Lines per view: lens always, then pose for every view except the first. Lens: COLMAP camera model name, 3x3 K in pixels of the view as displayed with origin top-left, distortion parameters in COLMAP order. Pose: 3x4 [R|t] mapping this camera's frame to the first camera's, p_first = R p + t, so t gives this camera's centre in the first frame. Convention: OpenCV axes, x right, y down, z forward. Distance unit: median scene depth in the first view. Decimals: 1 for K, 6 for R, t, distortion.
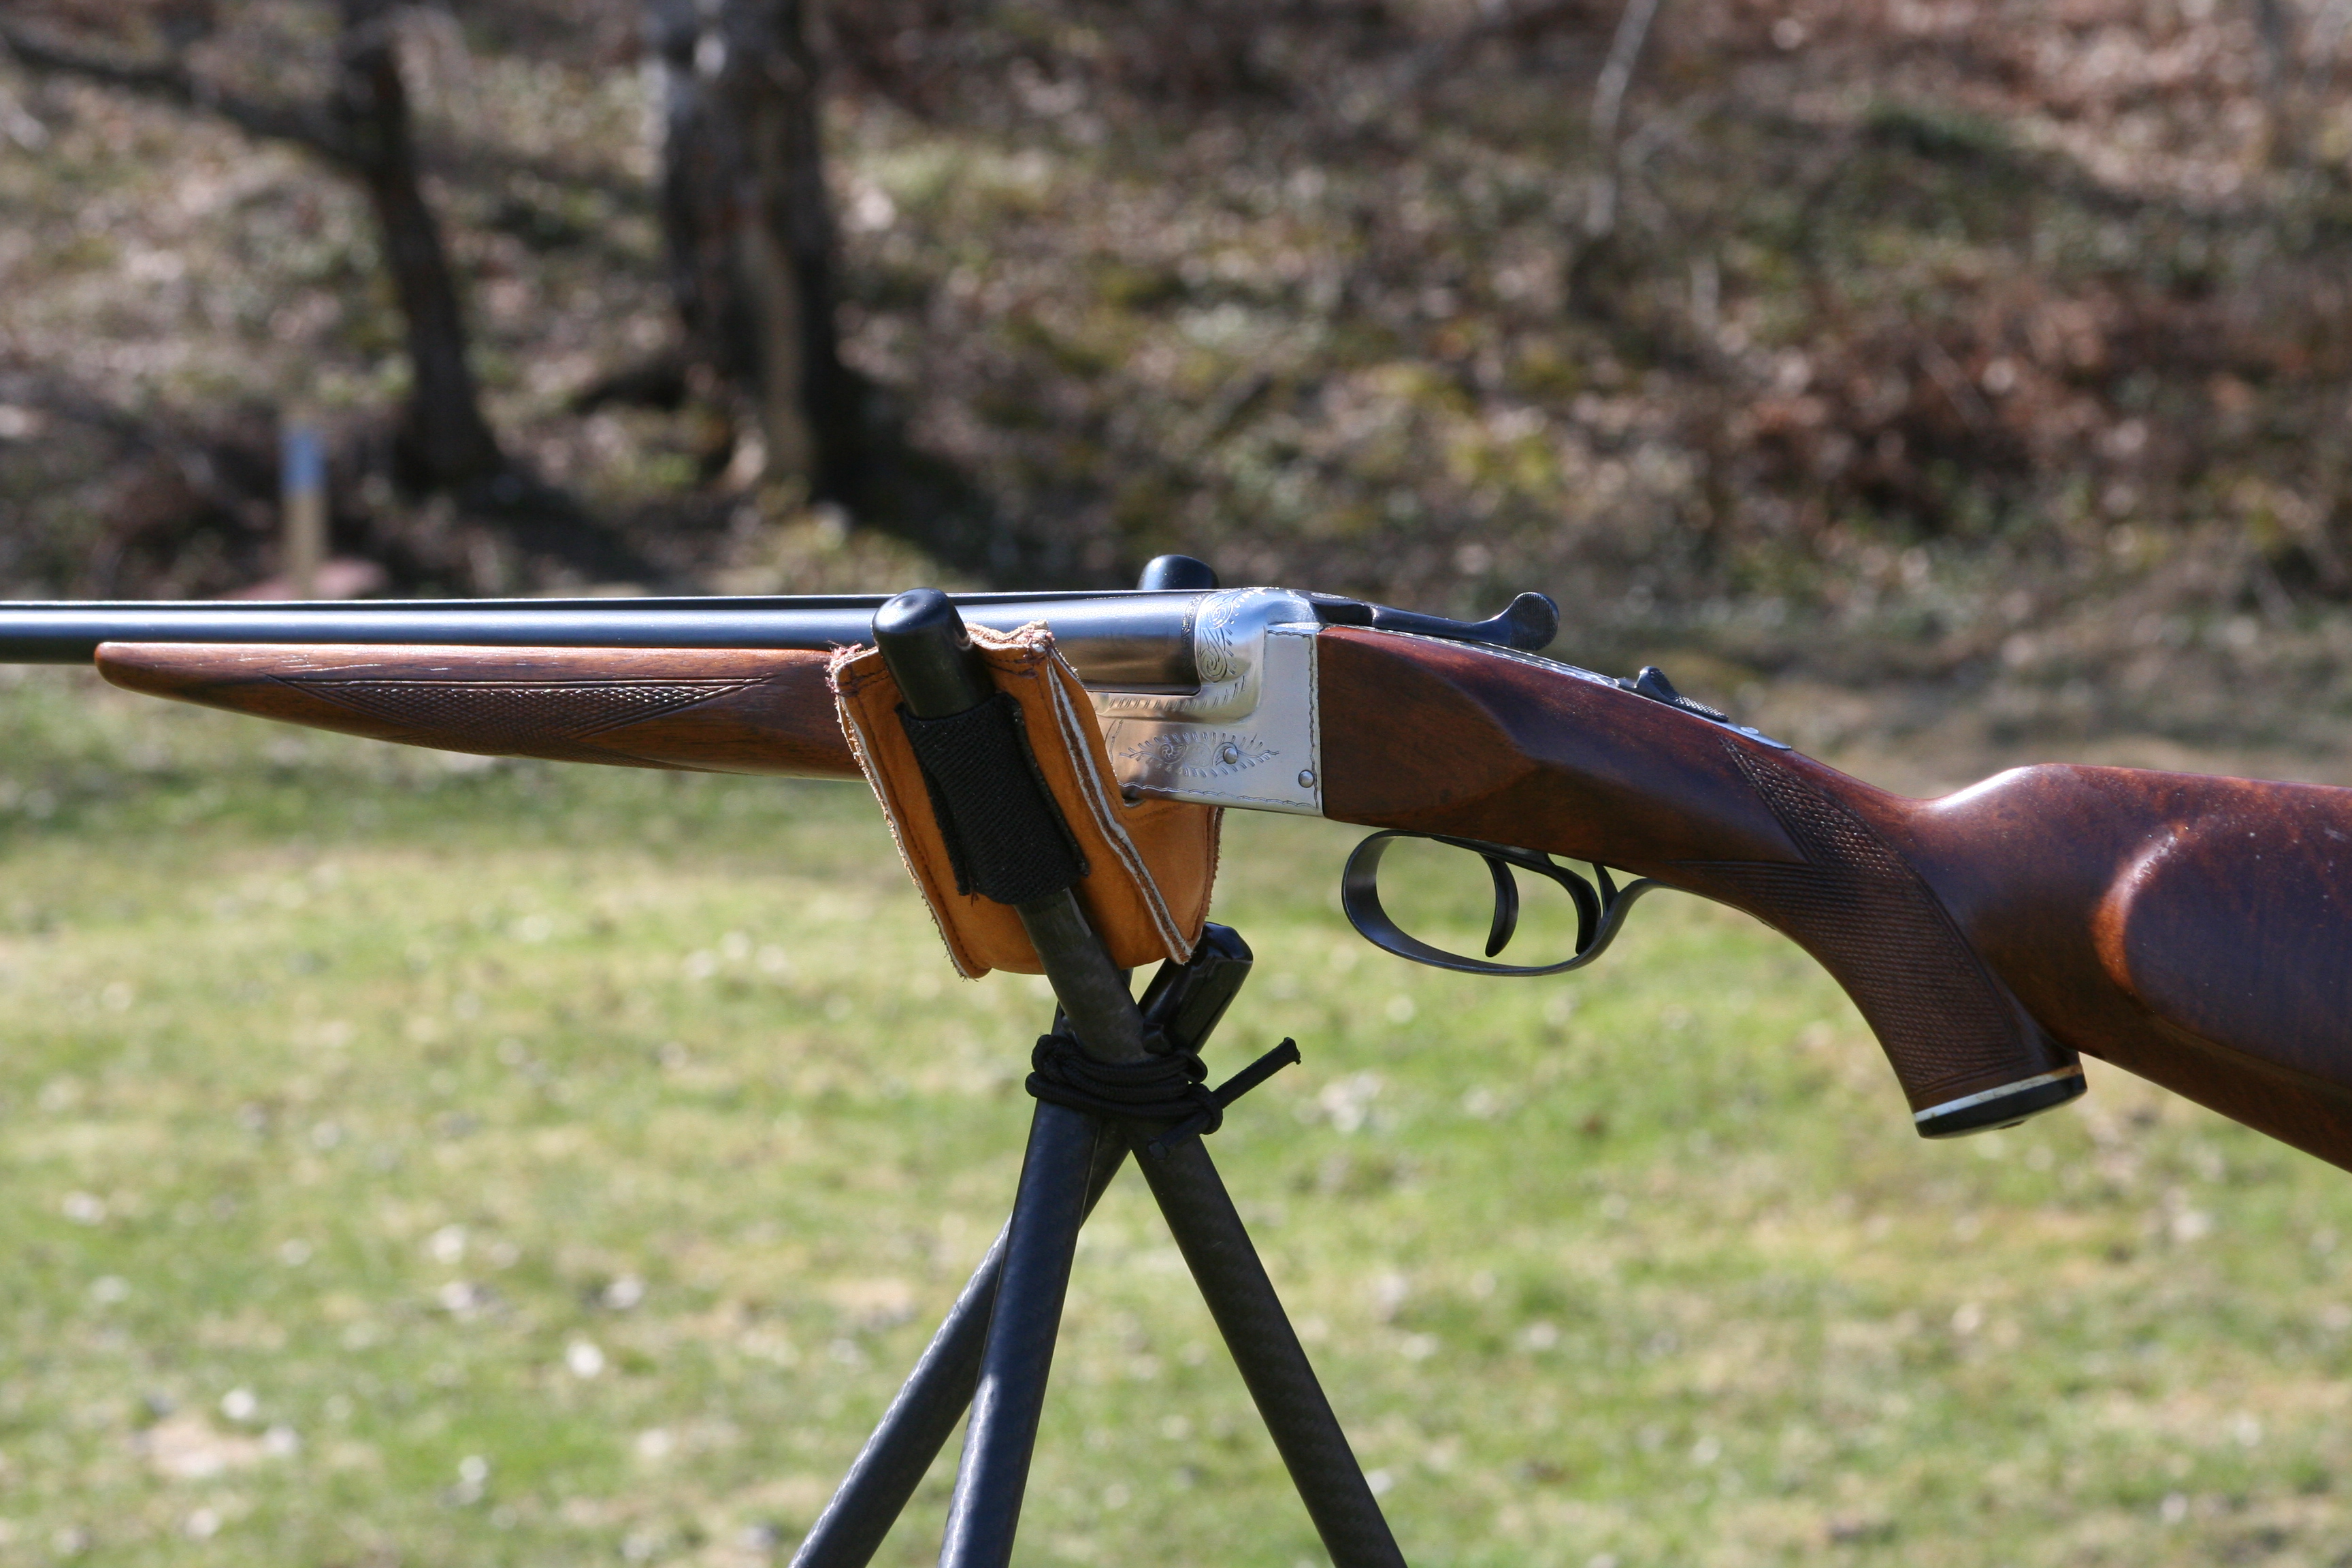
lens RADIAL K [[9144.1, 0, 1190.2], [0, 9144.1, 782.5], [0, 0, 1]] dist [0.864021, 0.000000]
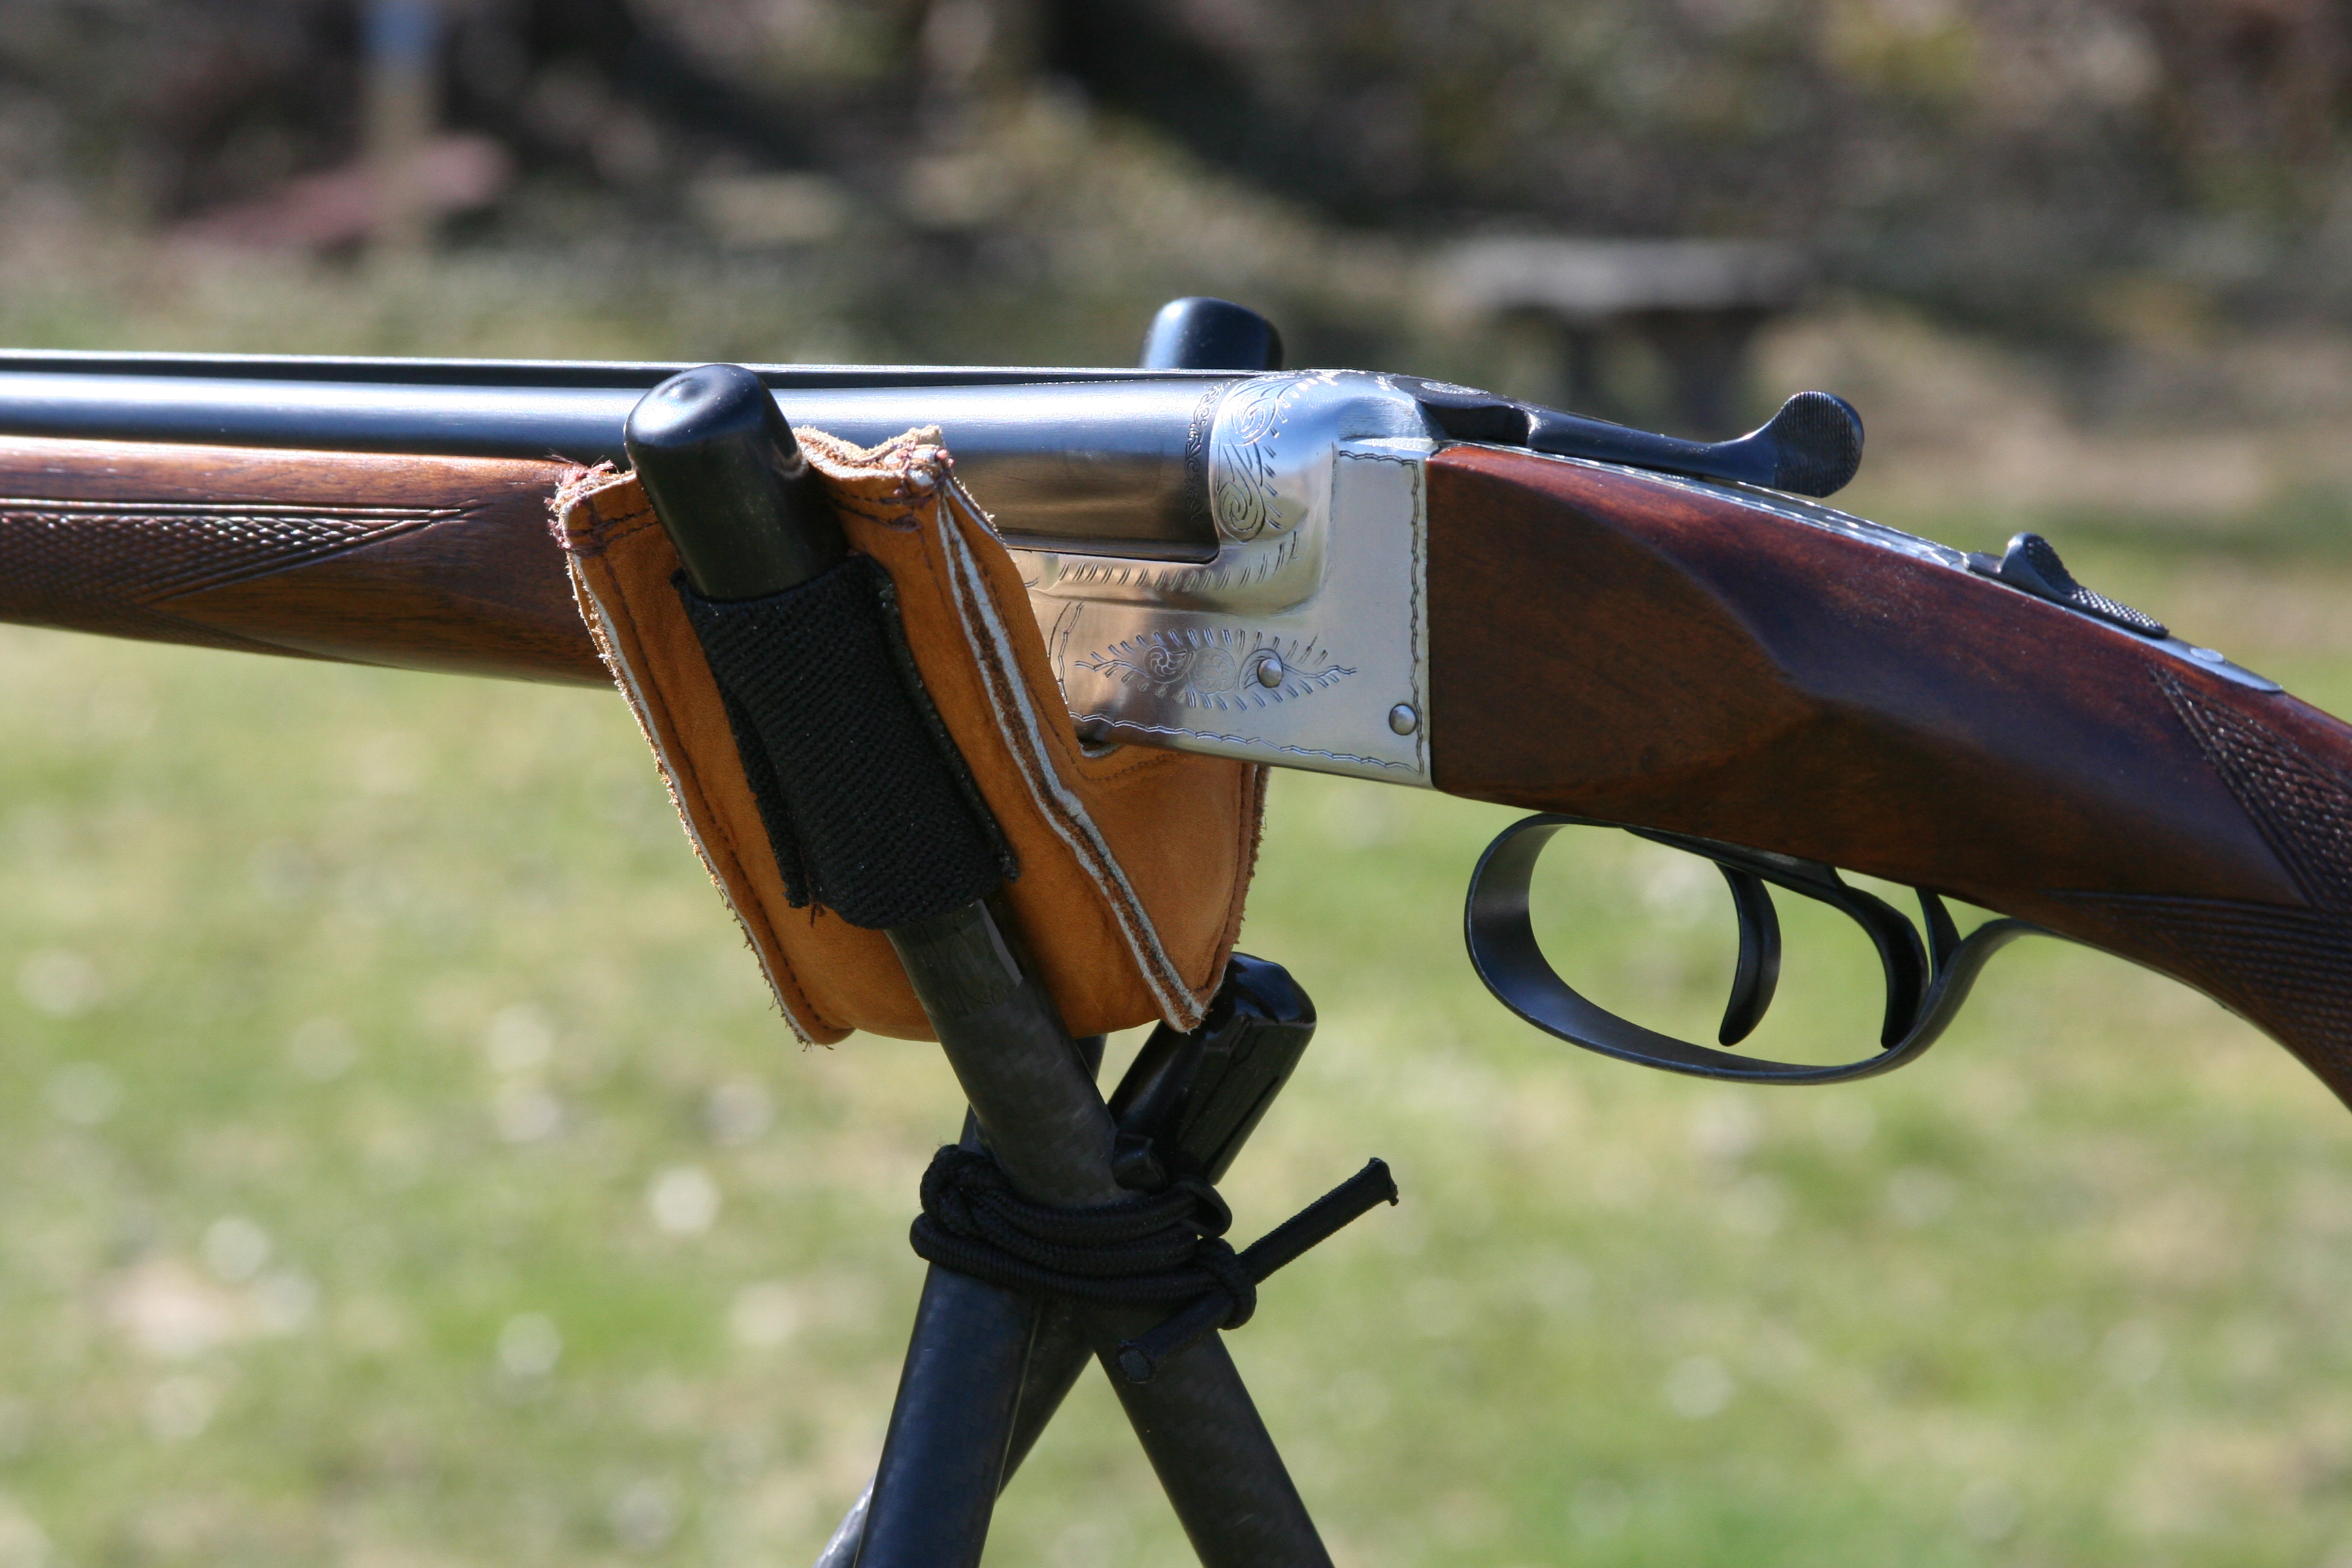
lens RADIAL K [[11473.7, 0, 1159.5], [0, 11473.7, 786.1], [0, 0, 1]] dist [0.907145, 0.000000]
pose [[0.999405, 0.018543, -0.029070, 0.017867], [-0.017675, 0.999399, 0.029827, -0.016559], [0.029606, -0.029296, 0.999132, 0.294328]]
